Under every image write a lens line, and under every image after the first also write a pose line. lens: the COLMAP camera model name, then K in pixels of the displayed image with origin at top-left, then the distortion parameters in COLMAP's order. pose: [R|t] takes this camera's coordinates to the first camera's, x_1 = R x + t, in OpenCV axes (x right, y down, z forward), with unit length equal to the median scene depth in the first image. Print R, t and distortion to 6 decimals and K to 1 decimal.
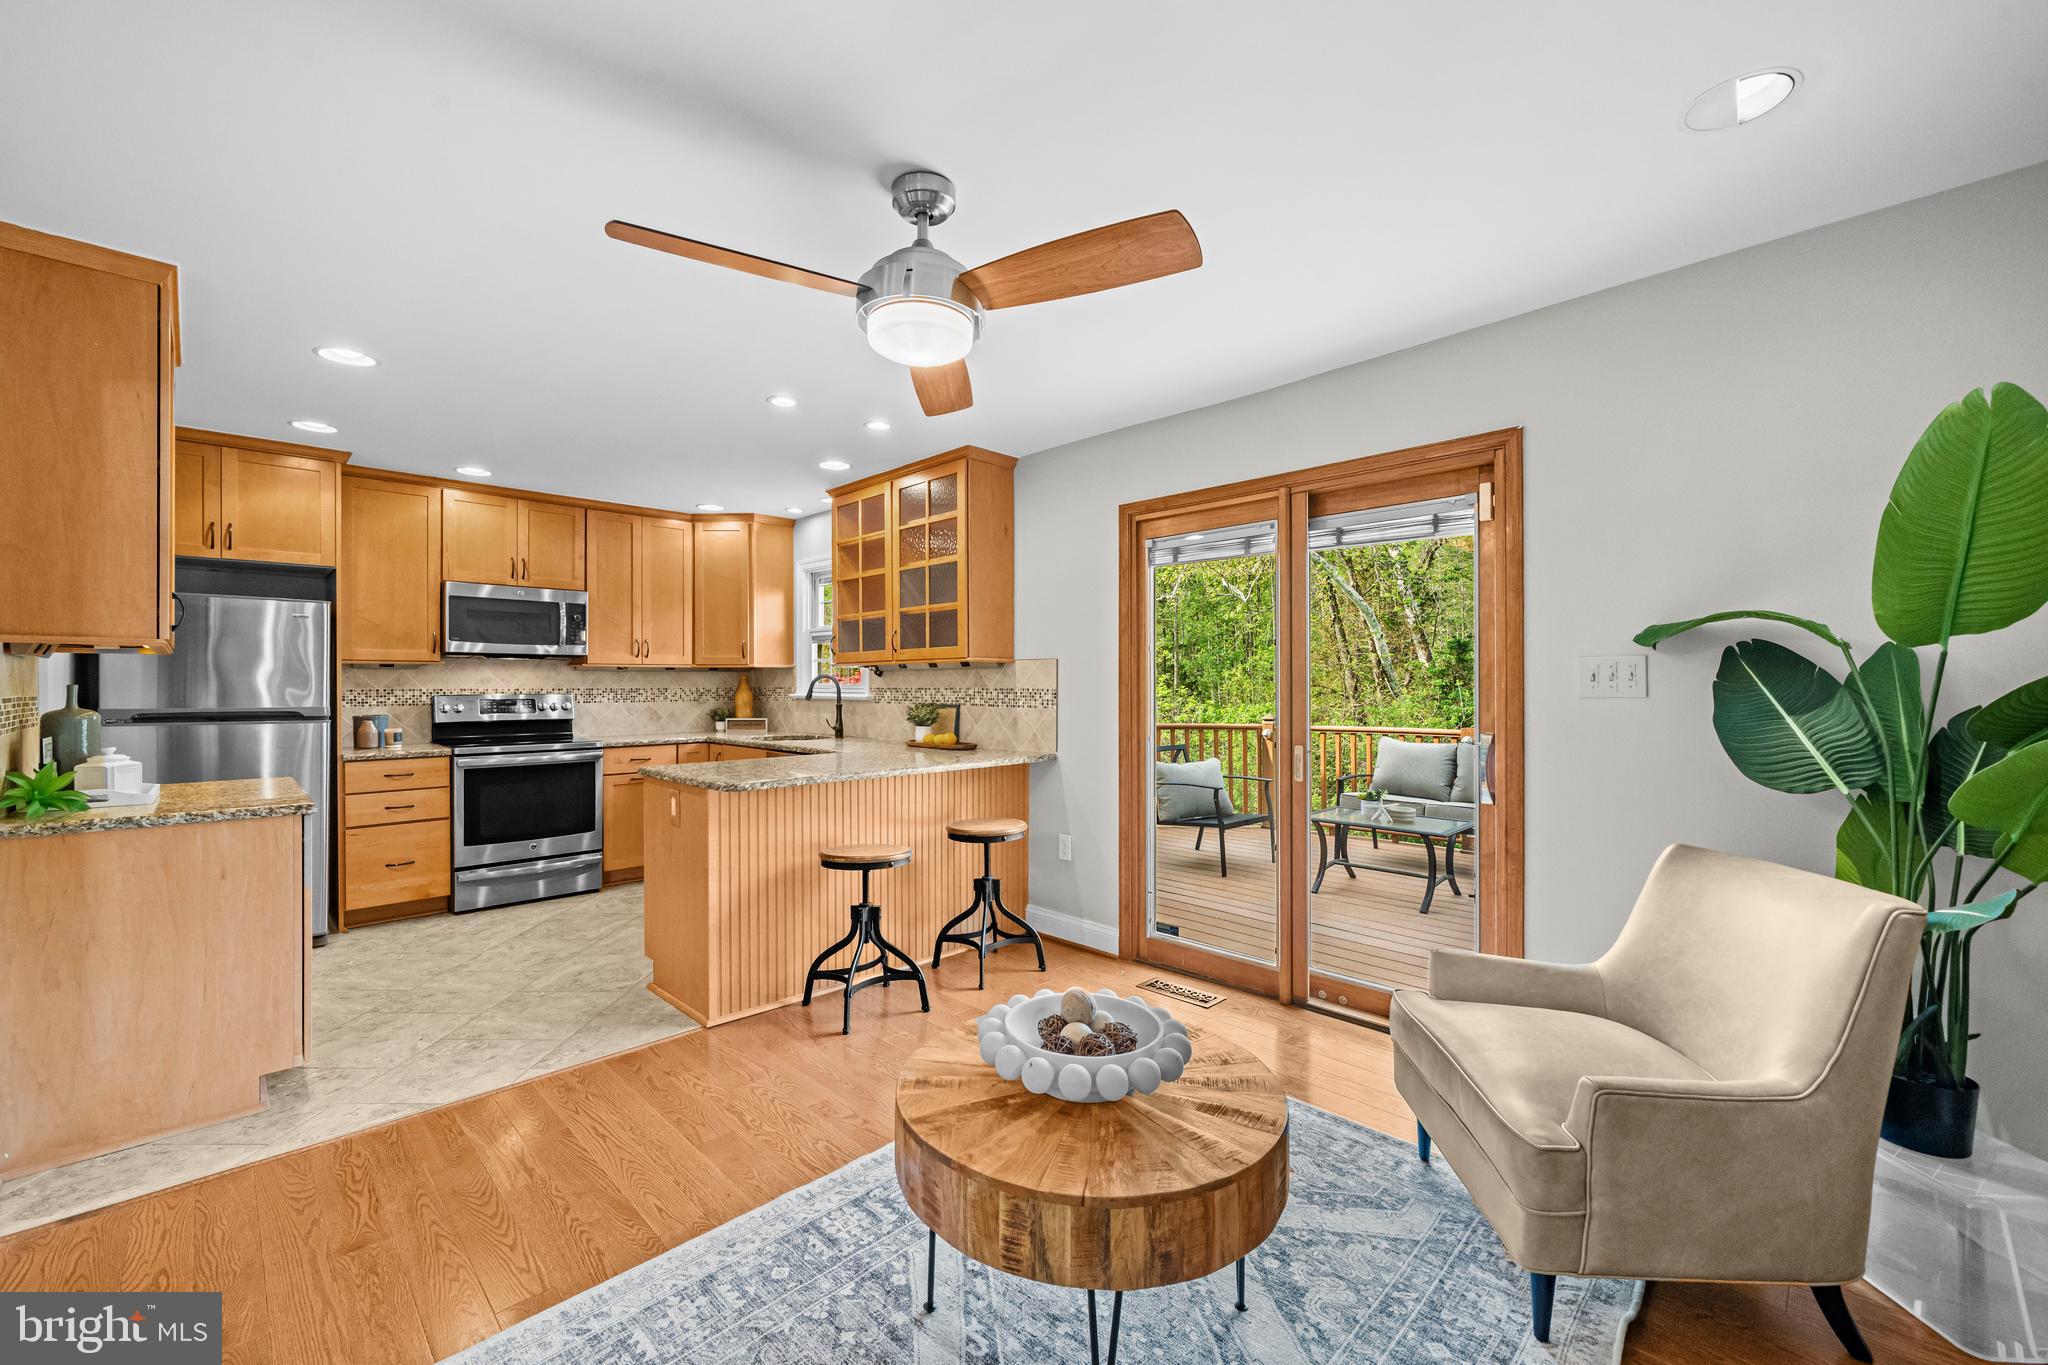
lens RADIAL K [[829.0, 0, 1024.0], [0, 829.0, 682.5], [0, 0, 1]] dist [0.000711, 0.000251]
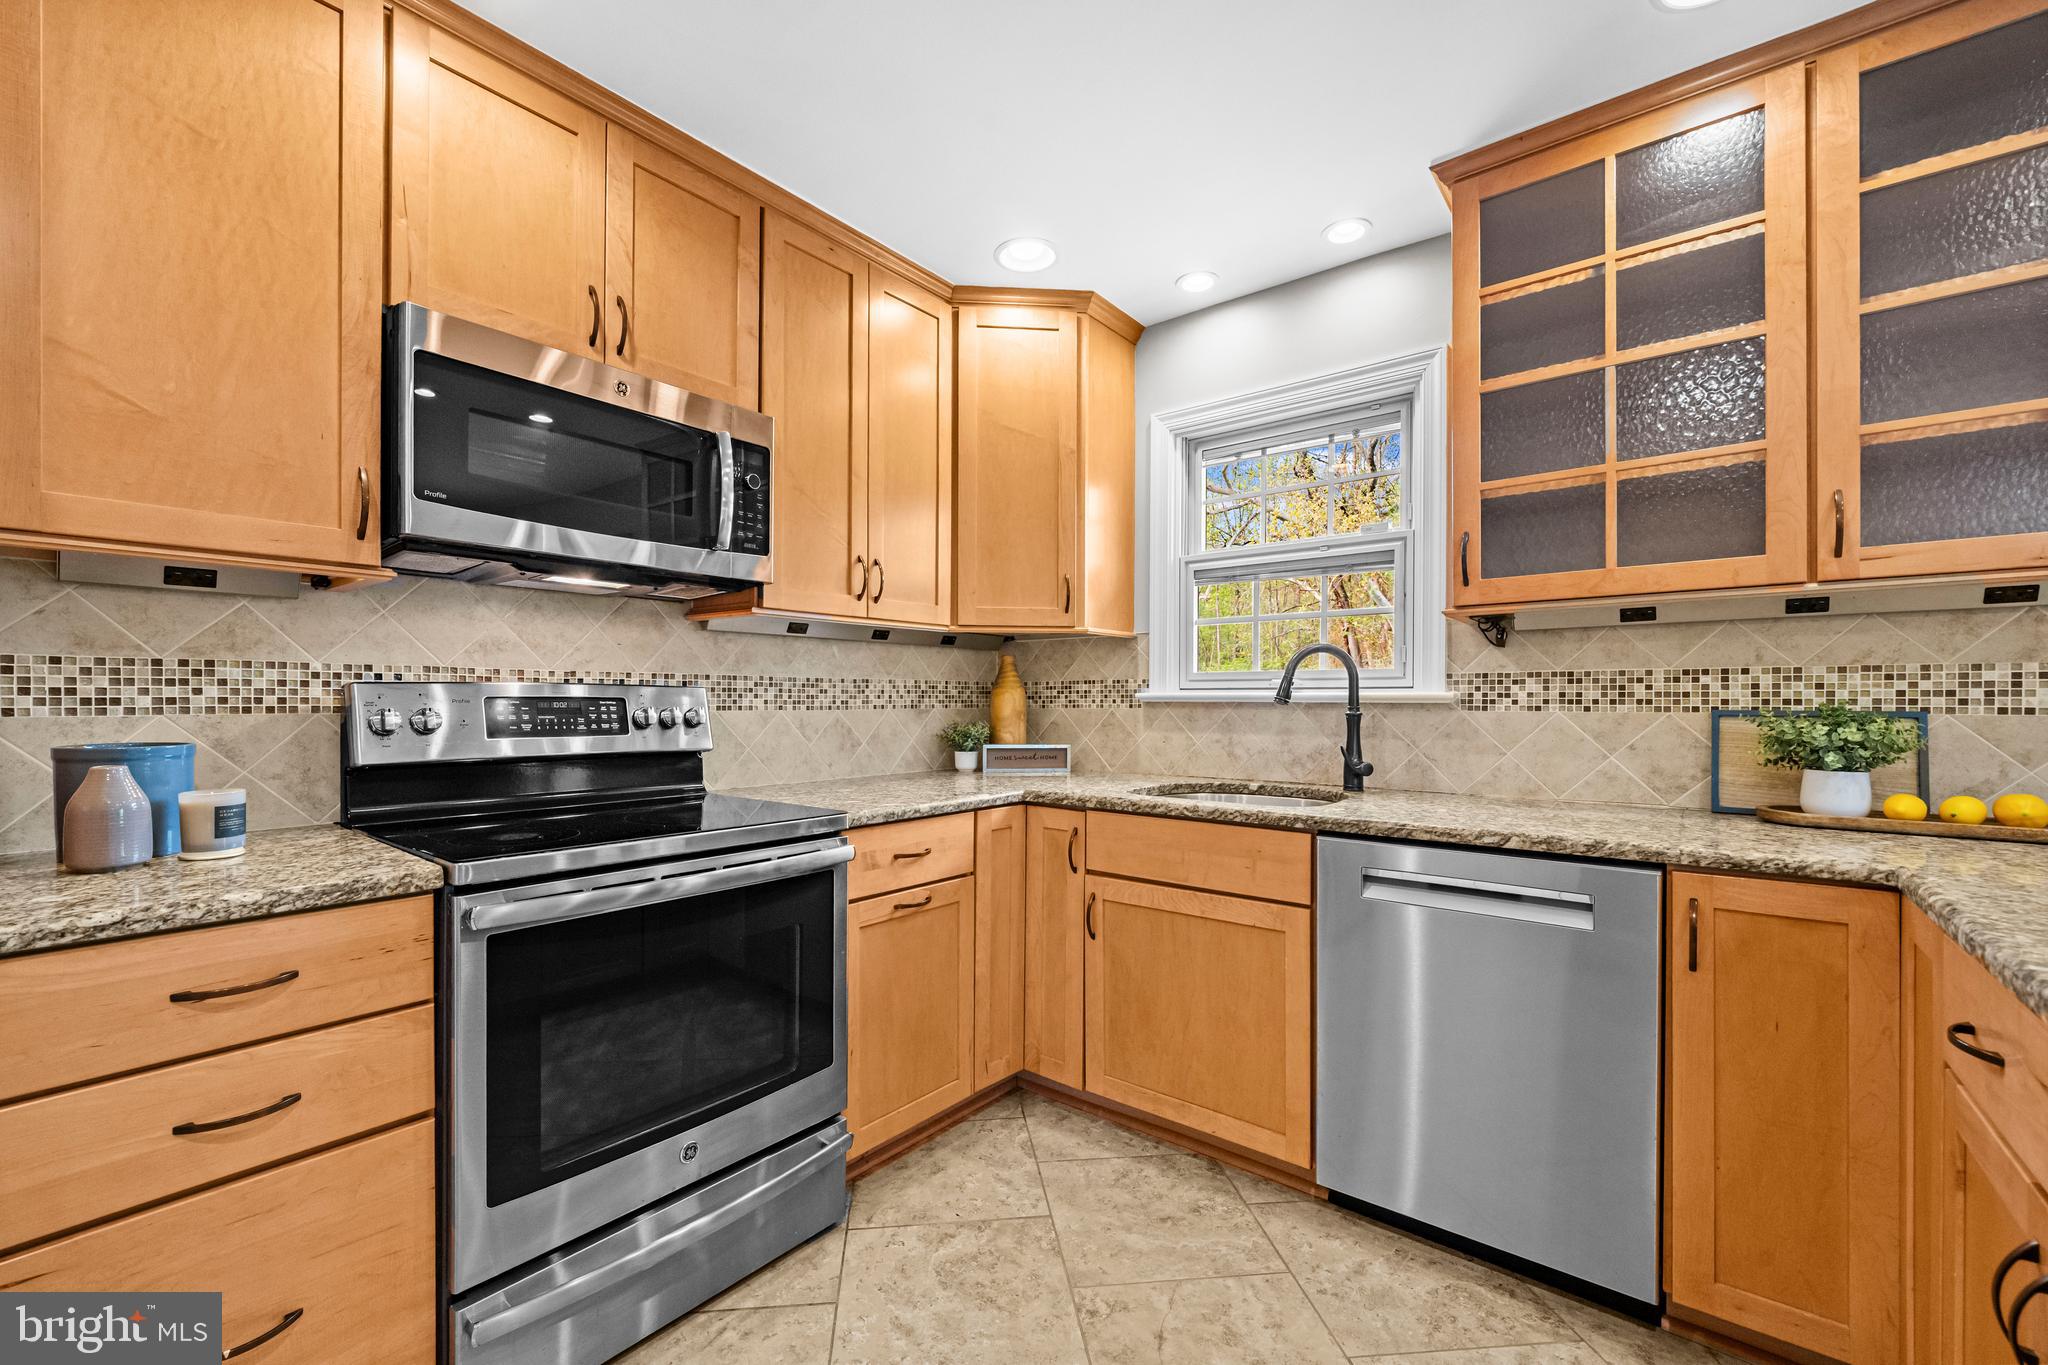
lens RADIAL K [[838.8, 0, 1018.7], [0, 838.8, 699.2], [0, 0, 1]] dist [-0.000870, -0.000219]
pose [[0.993333, 0.004166, 0.115208, -0.476502], [-0.004087, 0.999991, -0.000921, 0.021163], [-0.115211, 0.000444, 0.993341, 0.626748]]
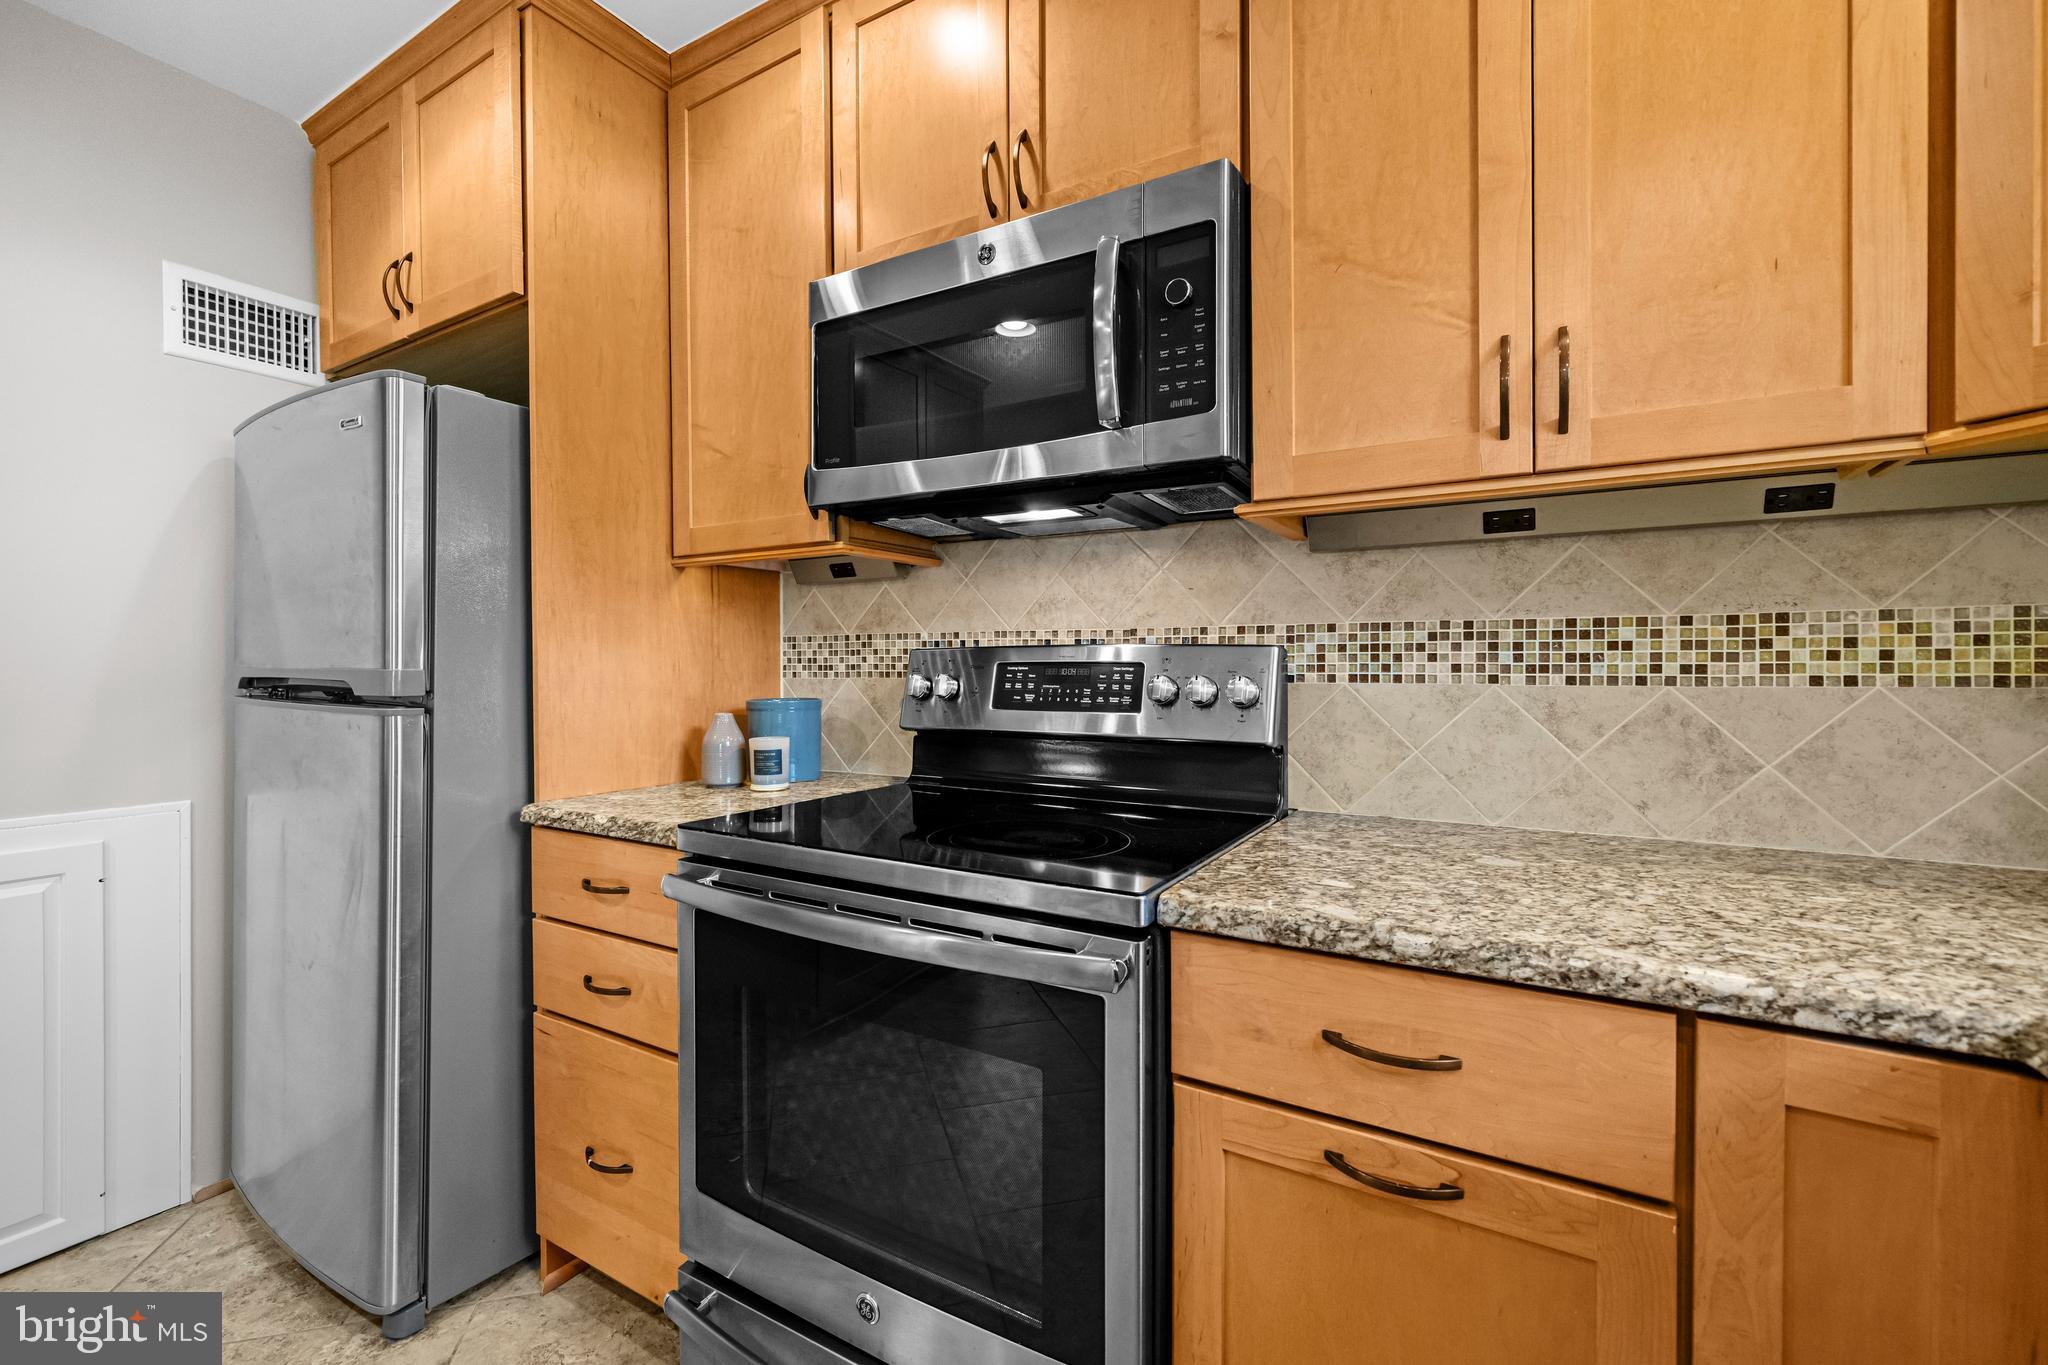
lens RADIAL K [[867.8, 0, 1010.3], [0, 867.8, 678.3], [0, 0, 1]] dist [0.001342, 0.000071]
pose [[0.248499, 0.013514, -0.968538, -0.336859], [0.000160, 0.999902, 0.013993, 0.022239], [0.968632, -0.003632, 0.248473, 0.927044]]
